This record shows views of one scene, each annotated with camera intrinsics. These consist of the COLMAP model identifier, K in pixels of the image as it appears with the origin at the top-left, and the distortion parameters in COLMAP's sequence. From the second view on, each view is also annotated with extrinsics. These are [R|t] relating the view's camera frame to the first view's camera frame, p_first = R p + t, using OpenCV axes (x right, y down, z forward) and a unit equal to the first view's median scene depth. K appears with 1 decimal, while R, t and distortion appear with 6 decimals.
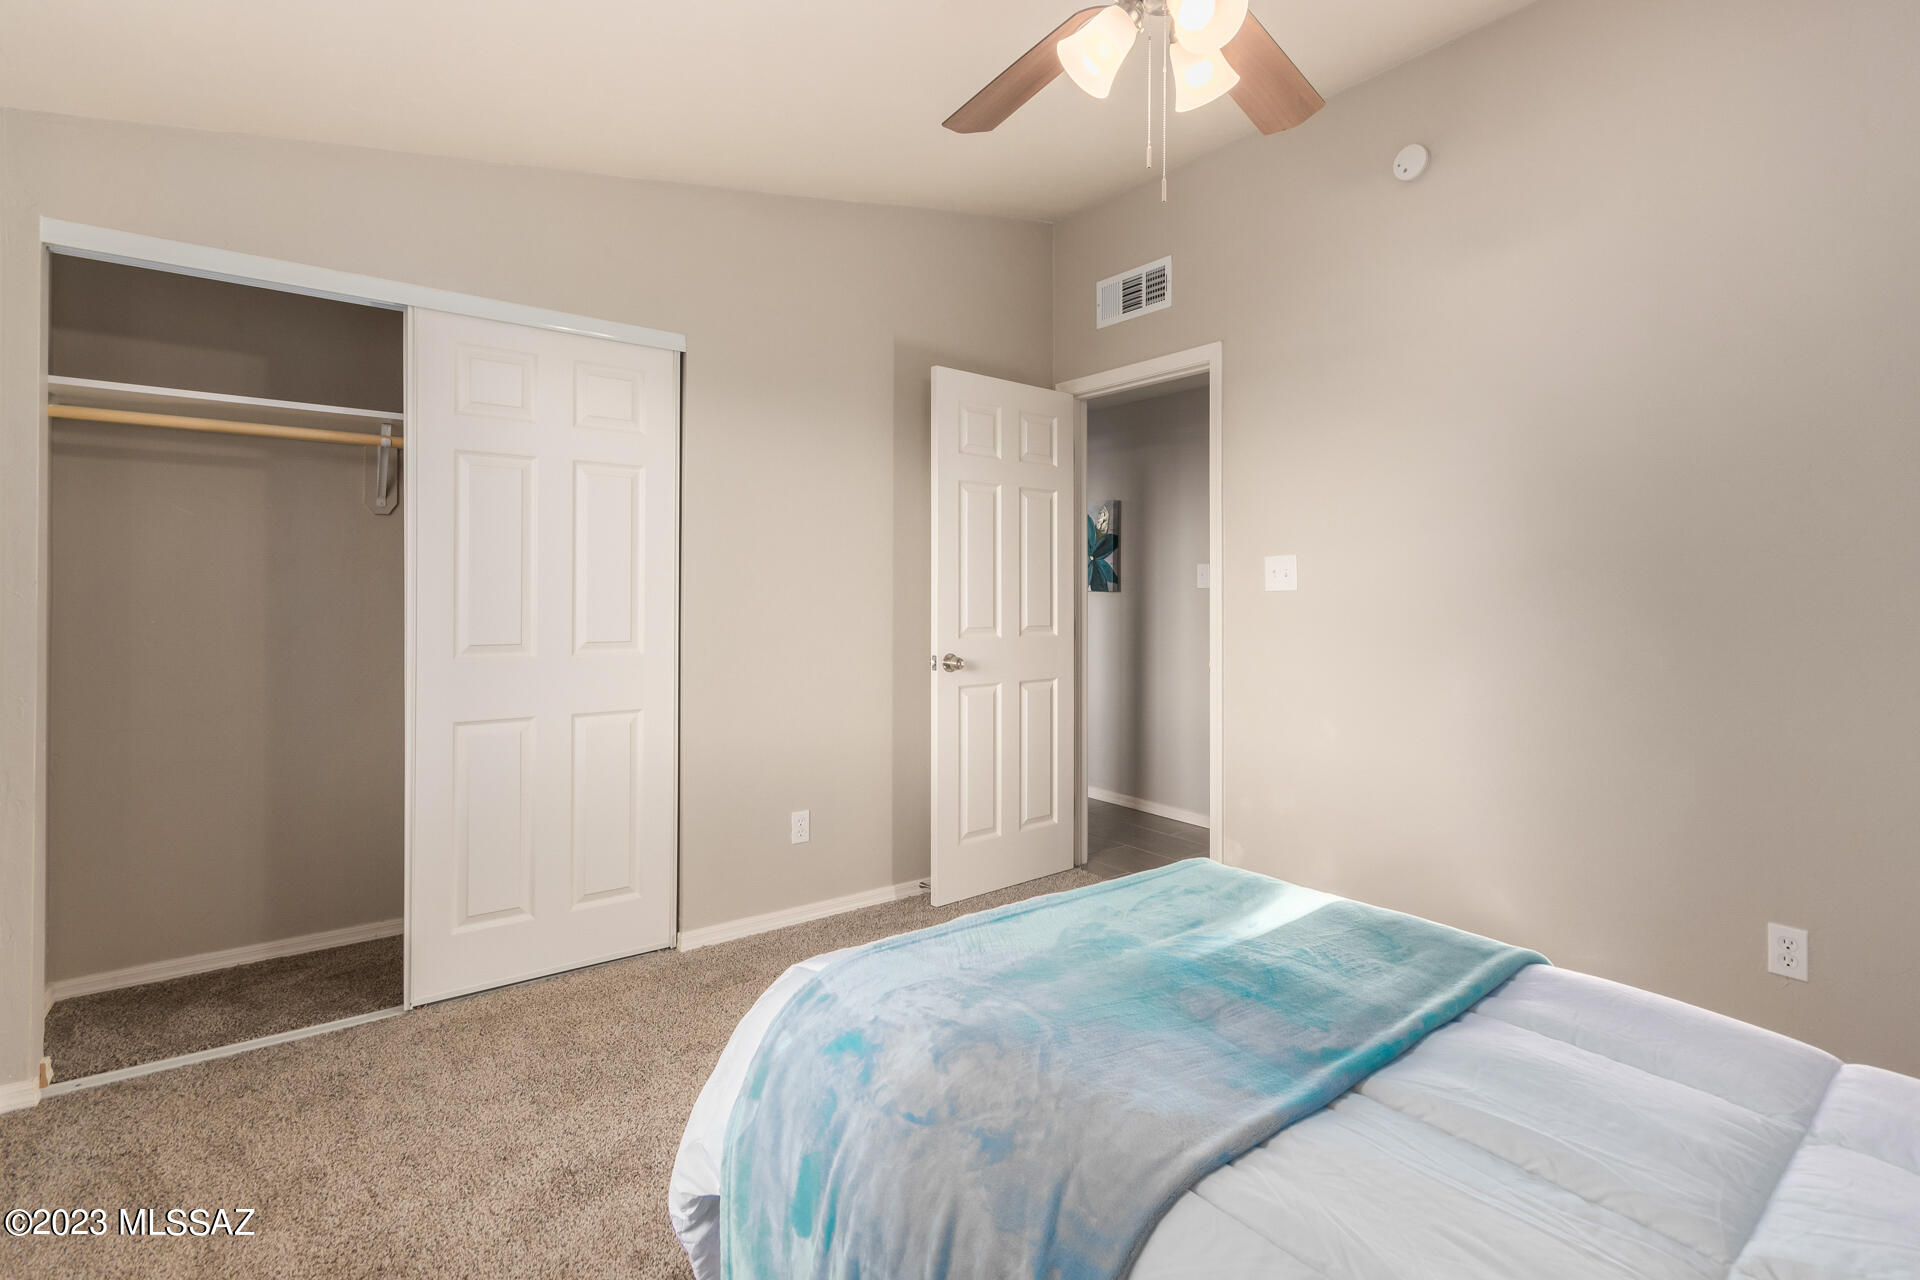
lens RADIAL K [[897.8, 0, 1004.3], [0, 897.8, 585.3], [0, 0, 1]] dist [0.001964, 0.000882]
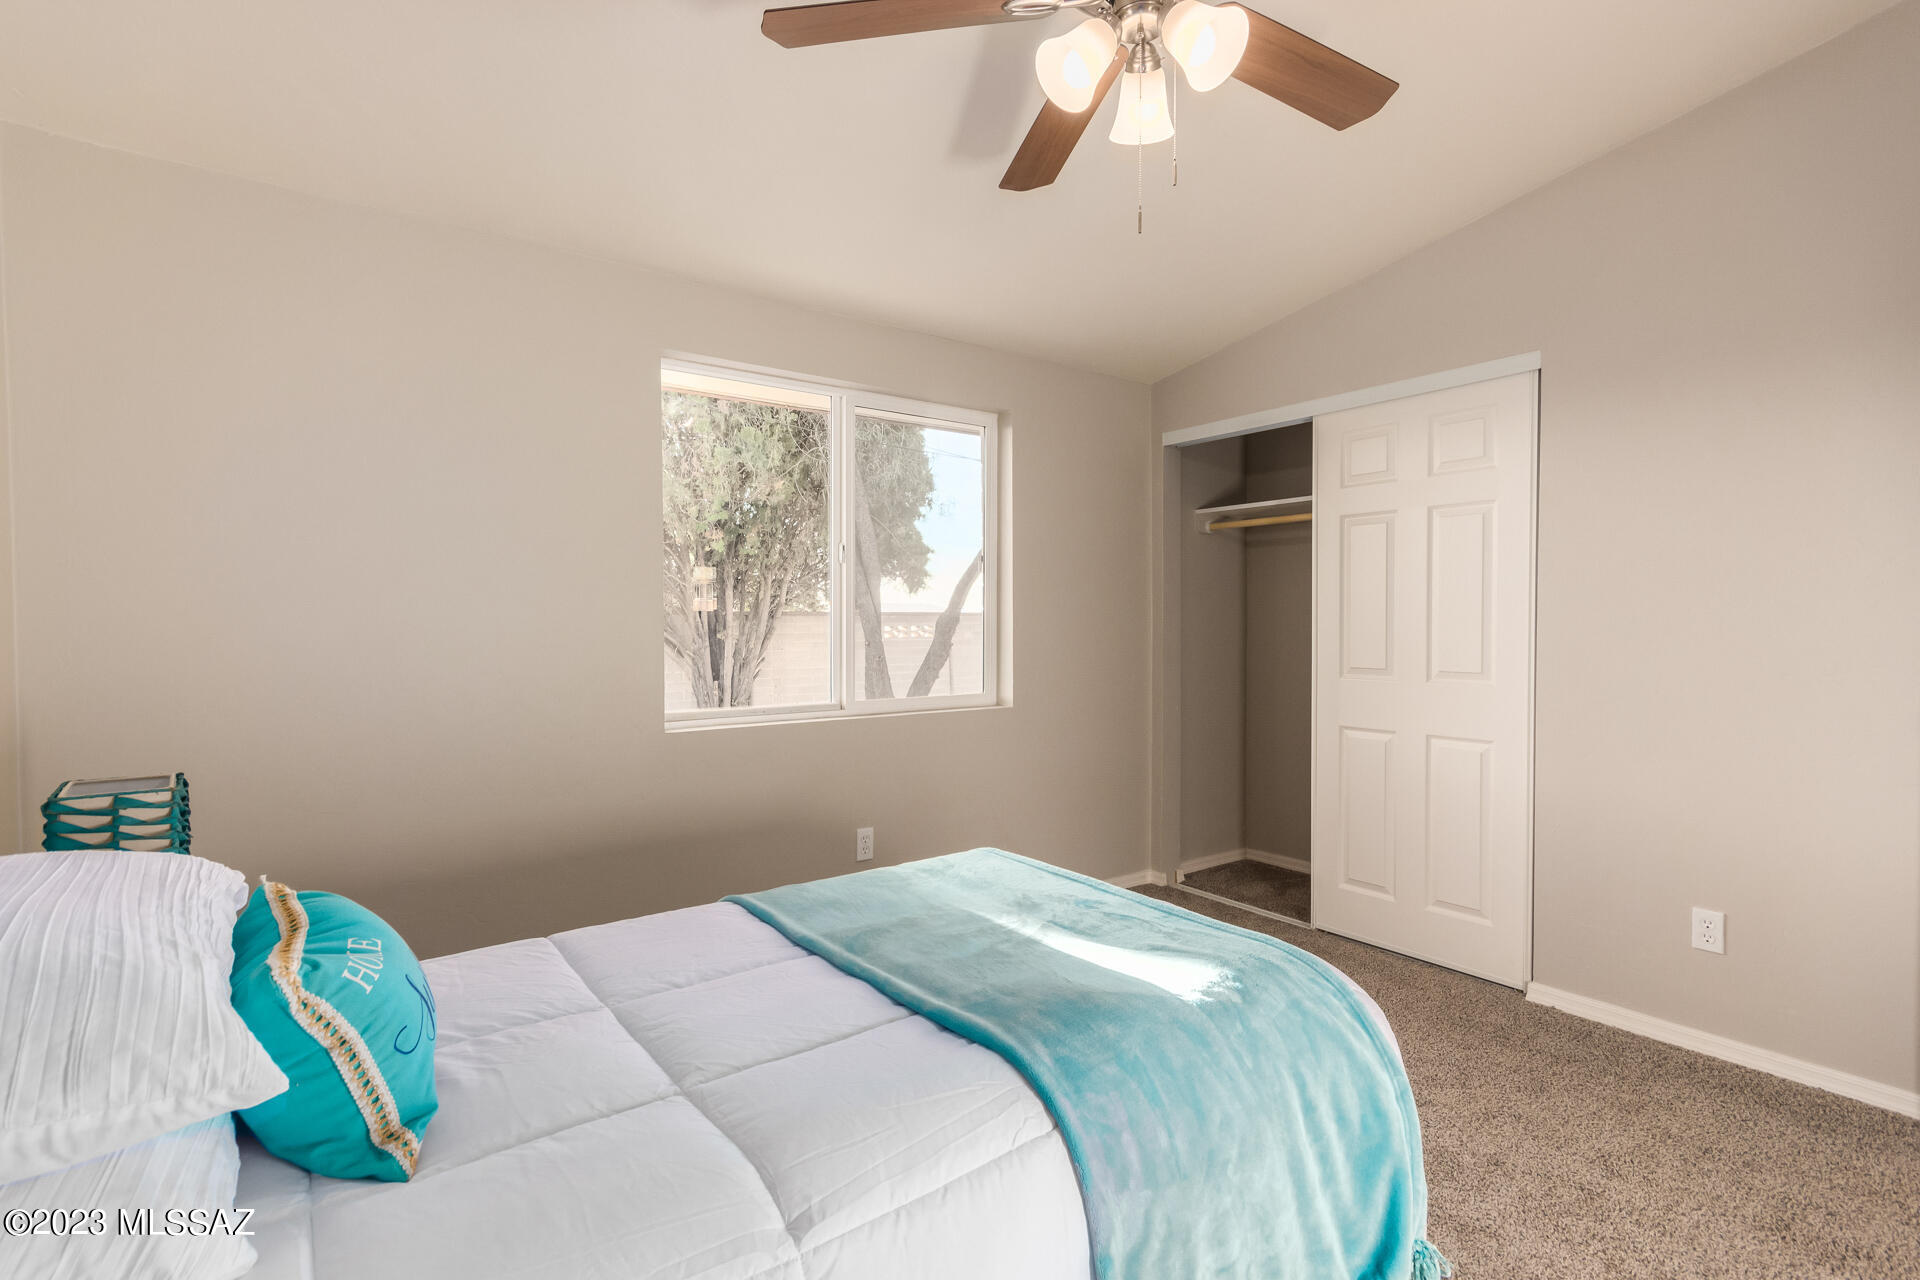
lens RADIAL K [[897.8, 0, 962.3], [0, 897.8, 639.0], [0, 0, 1]] dist [0.001964, 0.000882]
pose [[-0.021243, 0.012109, -0.999701, 0.672645], [0.006846, 0.999905, 0.011966, 0.007520], [0.999751, -0.006590, -0.021324, 0.462142]]
